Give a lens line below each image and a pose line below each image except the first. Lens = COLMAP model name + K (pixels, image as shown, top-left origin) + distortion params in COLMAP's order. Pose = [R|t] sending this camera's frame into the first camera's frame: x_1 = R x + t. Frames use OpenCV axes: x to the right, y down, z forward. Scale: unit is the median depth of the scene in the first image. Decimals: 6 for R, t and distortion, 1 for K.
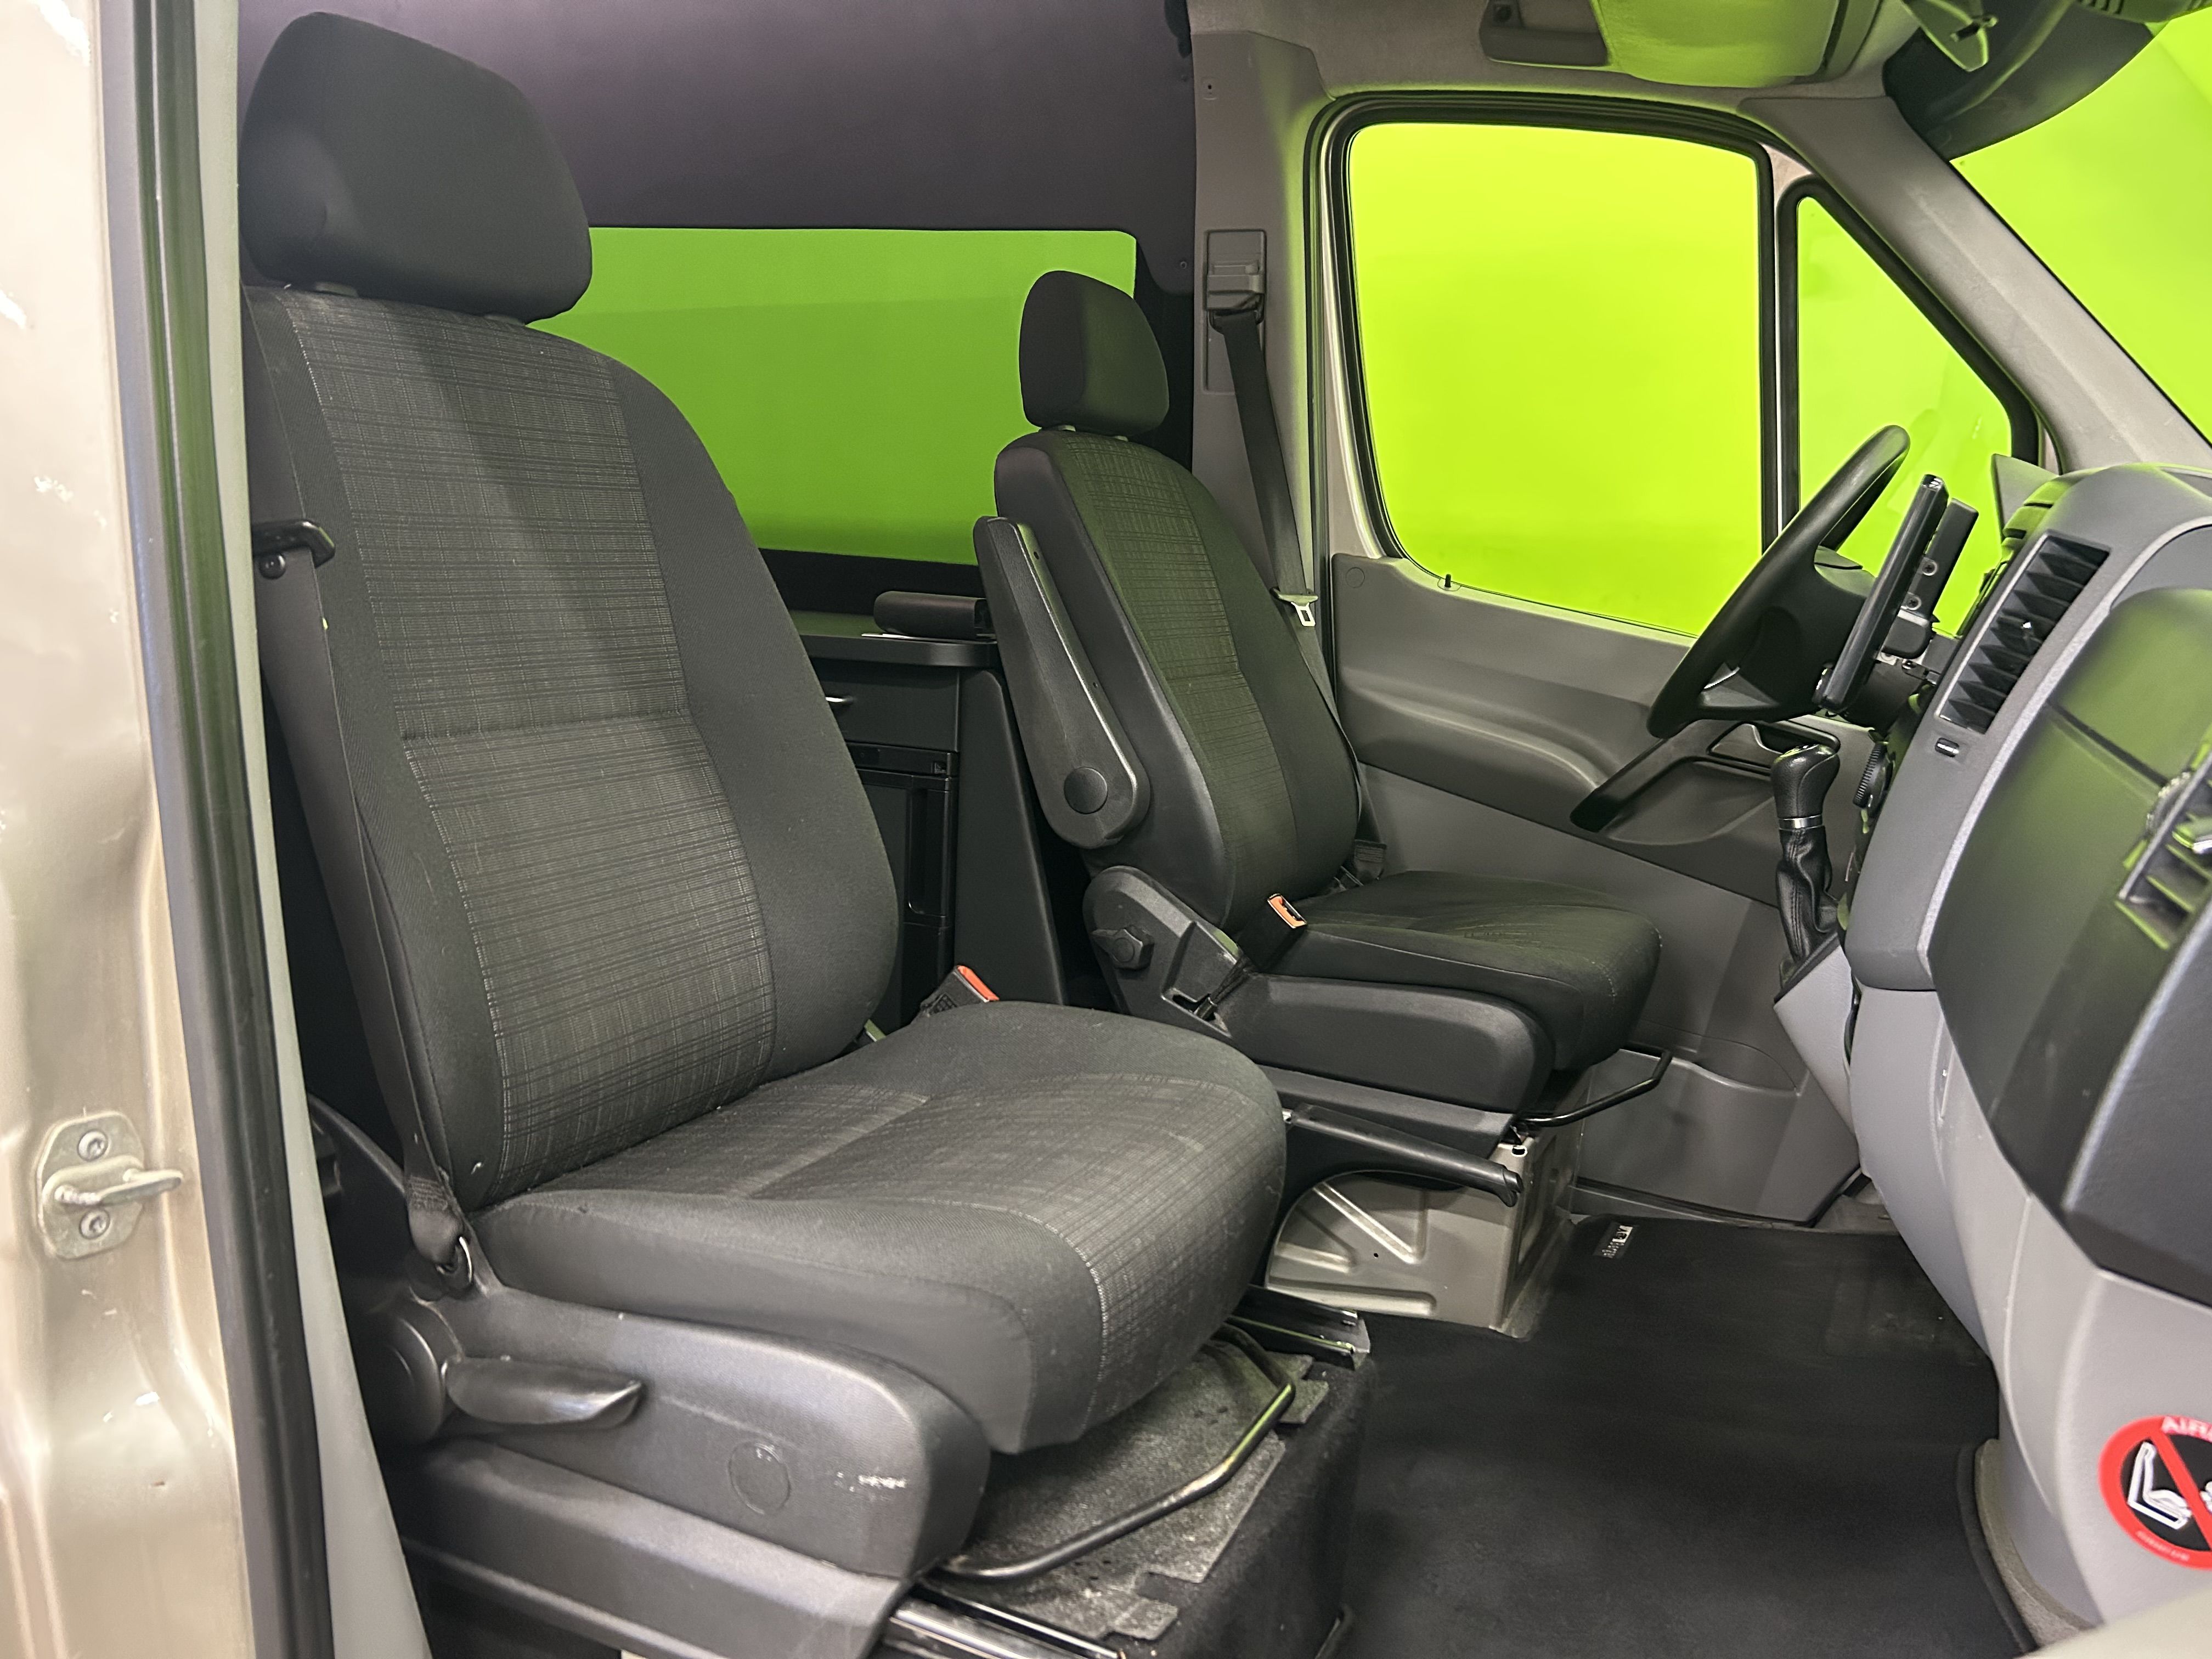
lens RADIAL K [[1622.7, 0, 1106.0], [0, 1622.7, 829.5], [0, 0, 1]] dist [0.067813, -0.088957]
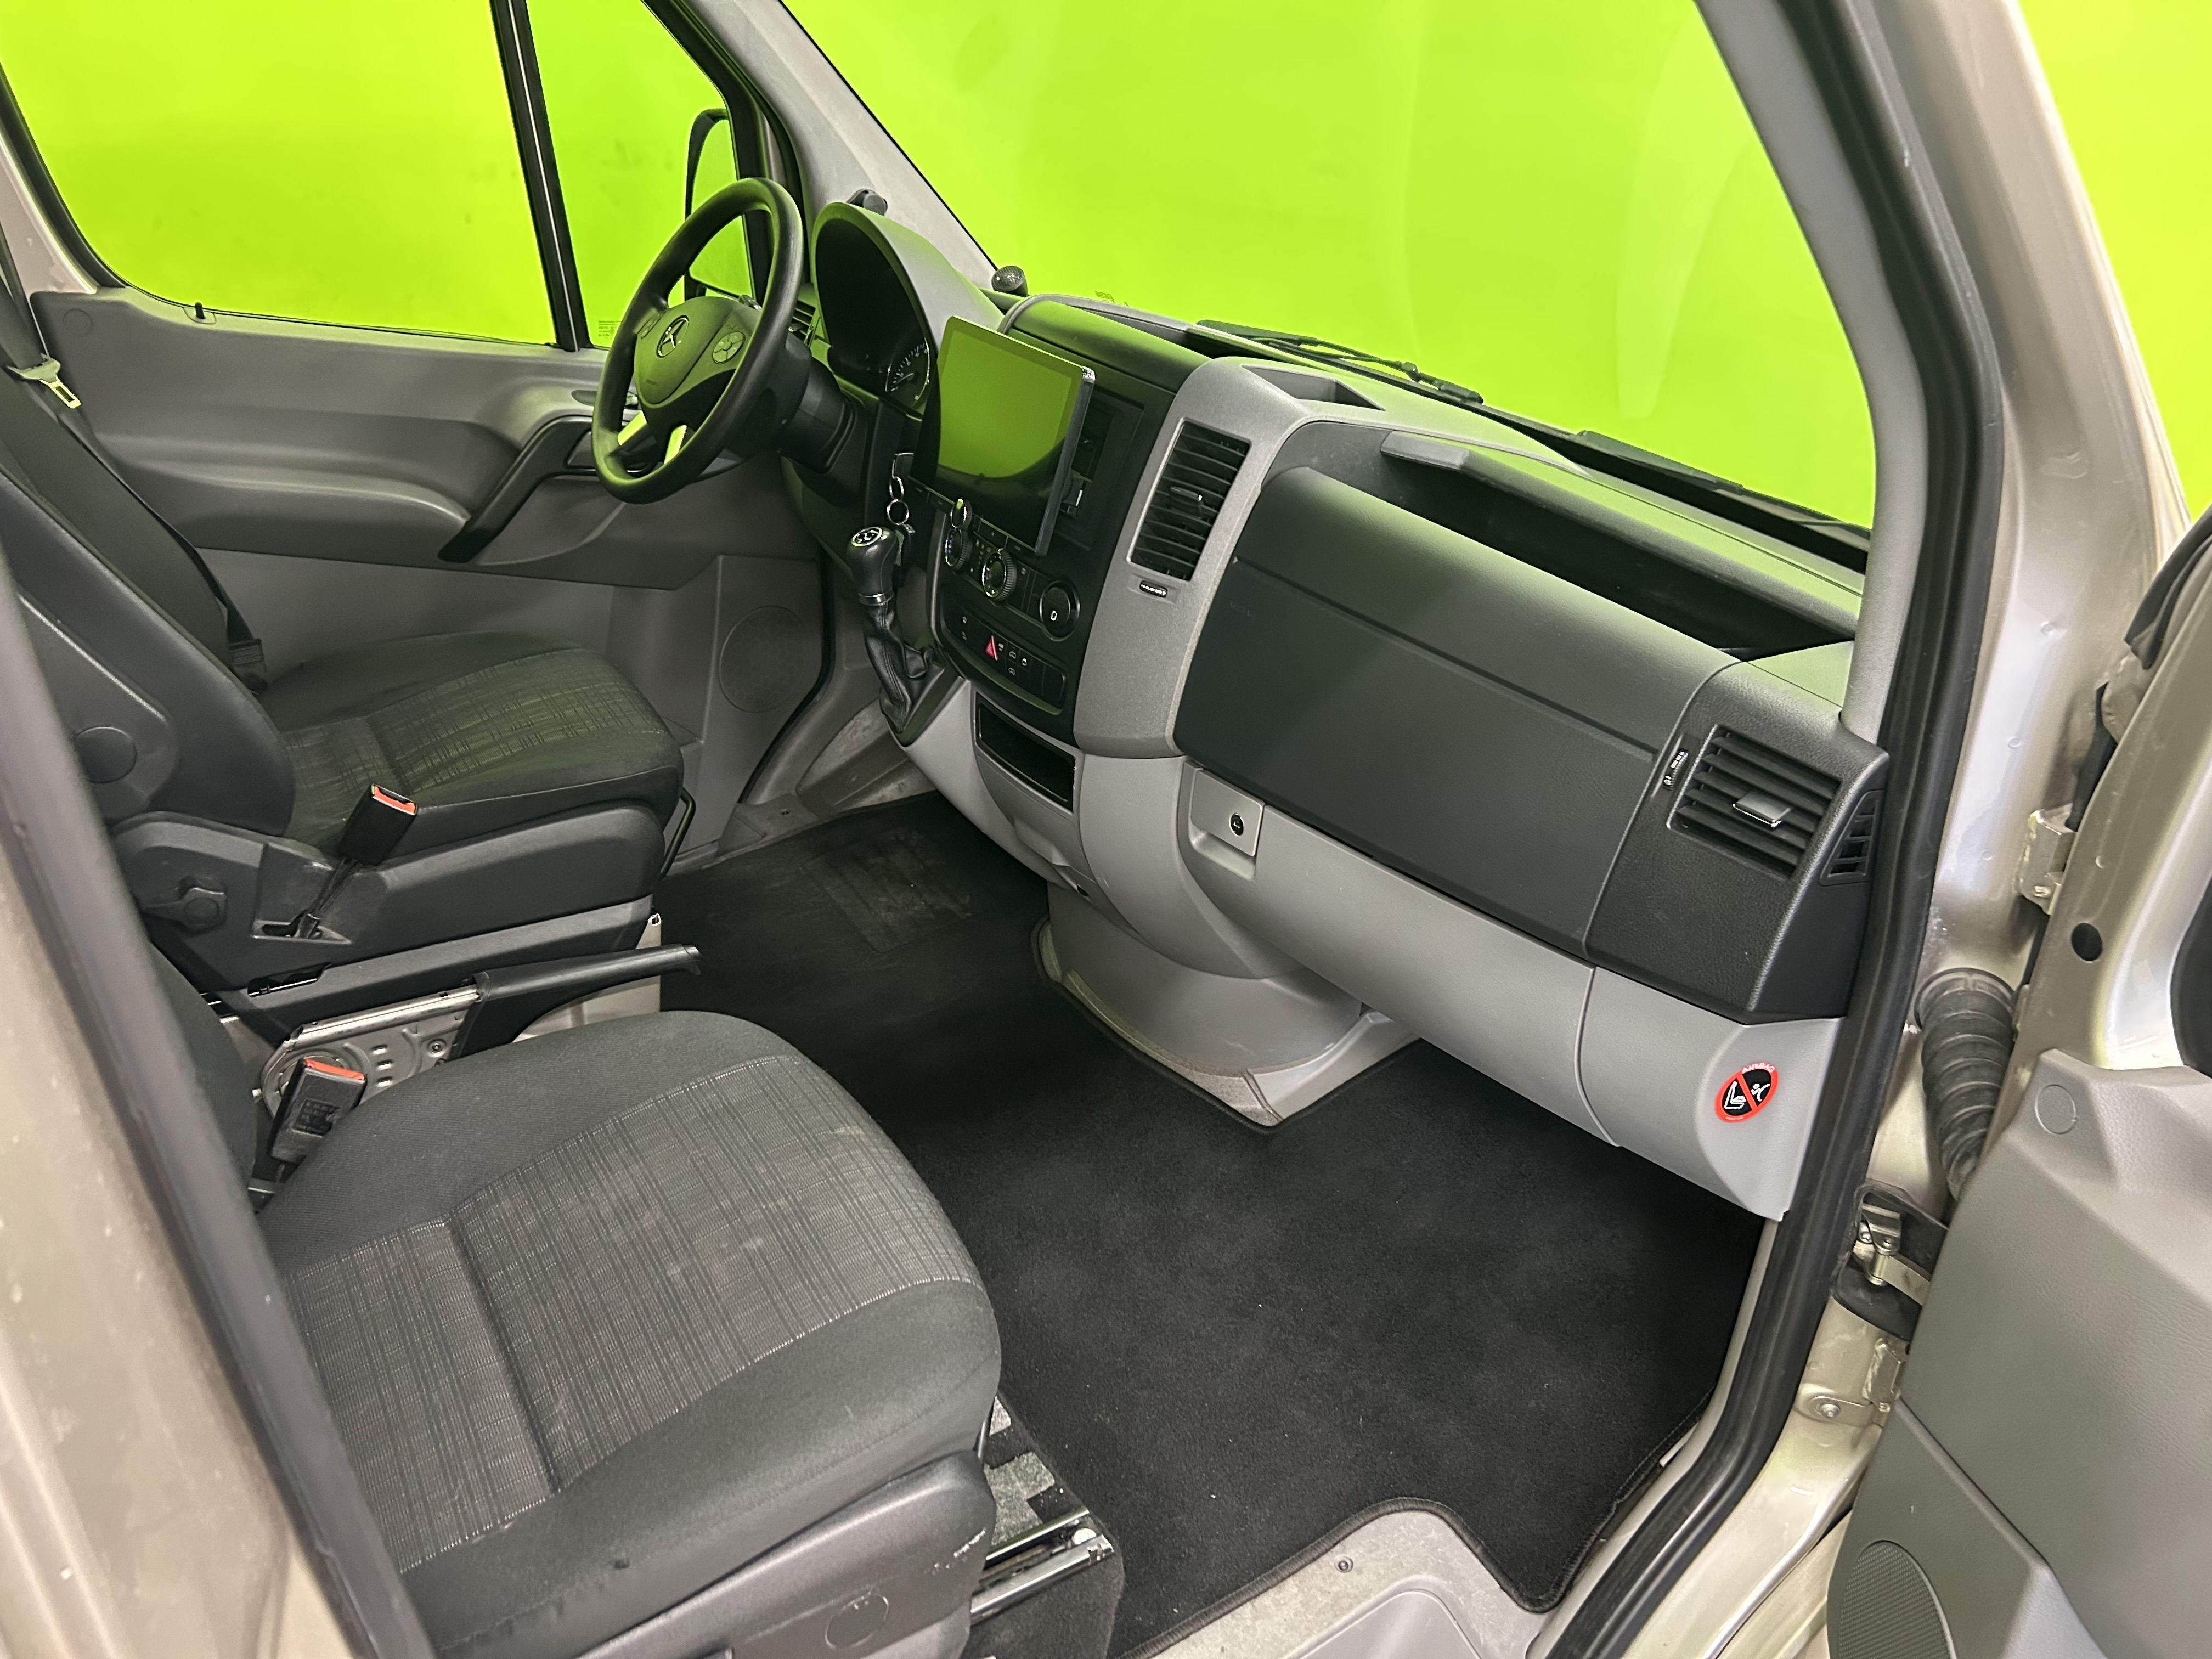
lens RADIAL K [[1622.7, 0, 1106.0], [0, 1622.7, 829.5], [0, 0, 1]] dist [0.067813, -0.088957]
pose [[0.554865, -0.402502, 0.728091, -0.316852], [0.137859, 0.907557, 0.396655, -0.225753], [-0.820439, -0.119716, 0.559060, 0.138066]]
